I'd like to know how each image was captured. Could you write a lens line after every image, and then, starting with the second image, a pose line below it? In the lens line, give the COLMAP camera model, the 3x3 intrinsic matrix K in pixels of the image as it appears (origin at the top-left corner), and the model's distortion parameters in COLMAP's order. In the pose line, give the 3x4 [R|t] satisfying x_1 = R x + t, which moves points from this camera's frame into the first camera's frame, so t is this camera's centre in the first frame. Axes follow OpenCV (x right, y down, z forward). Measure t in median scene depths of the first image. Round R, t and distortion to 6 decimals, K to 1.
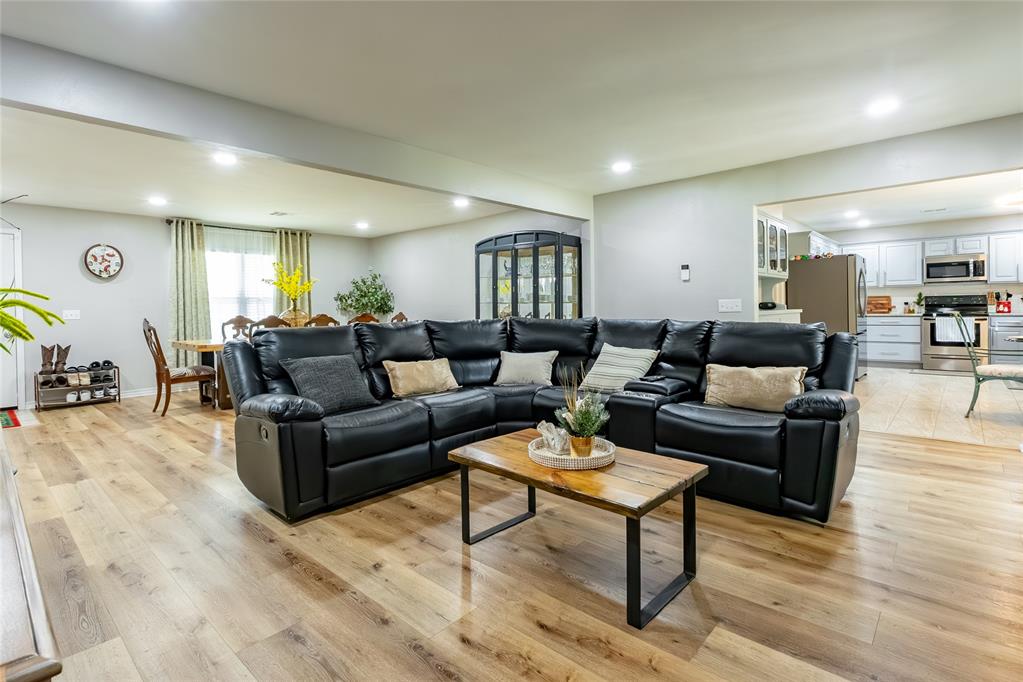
lens RADIAL K [[497.4, 0, 505.6], [0, 497.4, 309.6], [0, 0, 1]] dist [-0.005719, -0.000733]
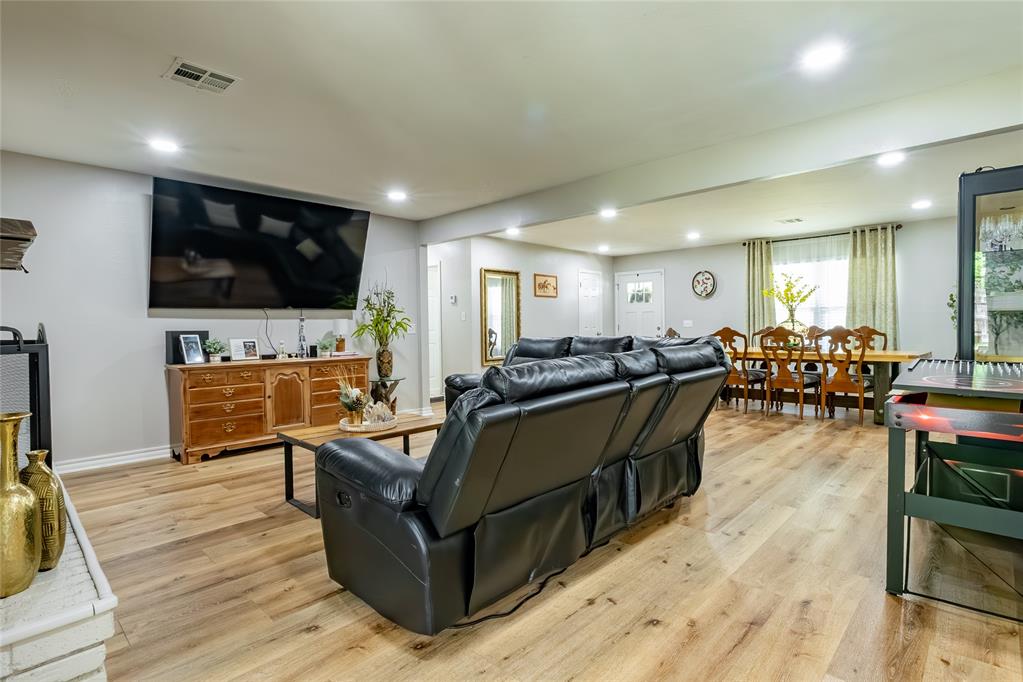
lens RADIAL K [[502.7, 0, 509.0], [0, 502.7, 342.5], [0, 0, 1]] dist [-0.010957, 0.001476]
pose [[-0.010189, 0.050939, -0.998650, 0.579078], [0.009259, 0.998664, 0.050845, -0.013362], [0.999905, -0.008729, -0.010647, 0.506939]]
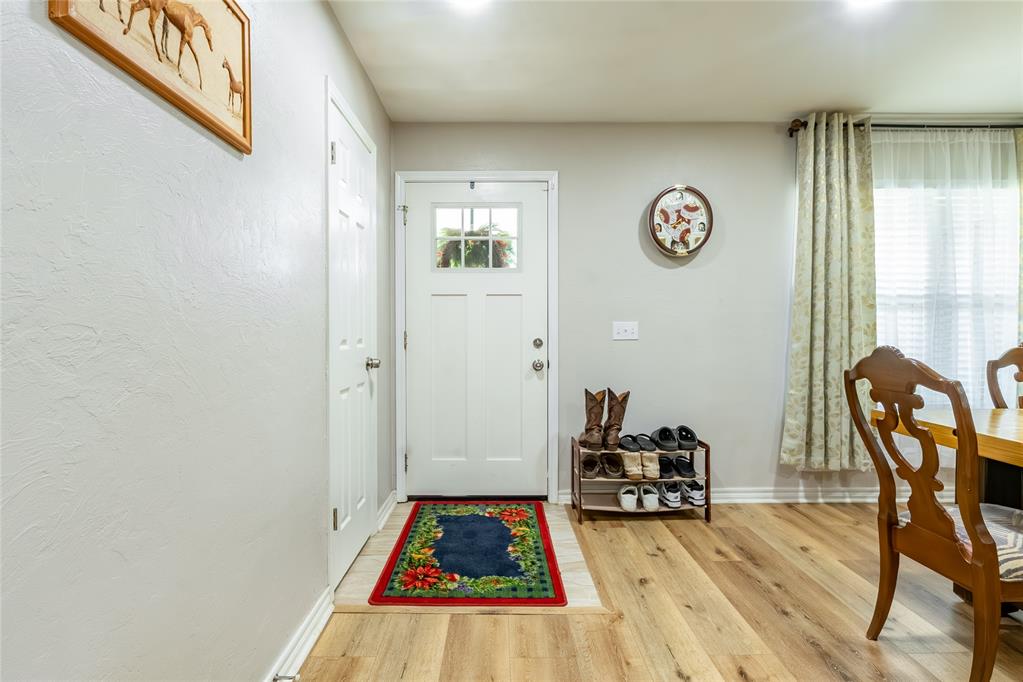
lens RADIAL K [[529.6, 0, 513.8], [0, 529.6, 337.7], [0, 0, 1]] dist [-0.001878, -0.000173]
pose [[0.683797, 0.027328, -0.729160, -0.560046], [-0.017752, 0.999626, 0.020818, 0.009287], [0.729456, -0.001292, 0.684026, 0.543071]]
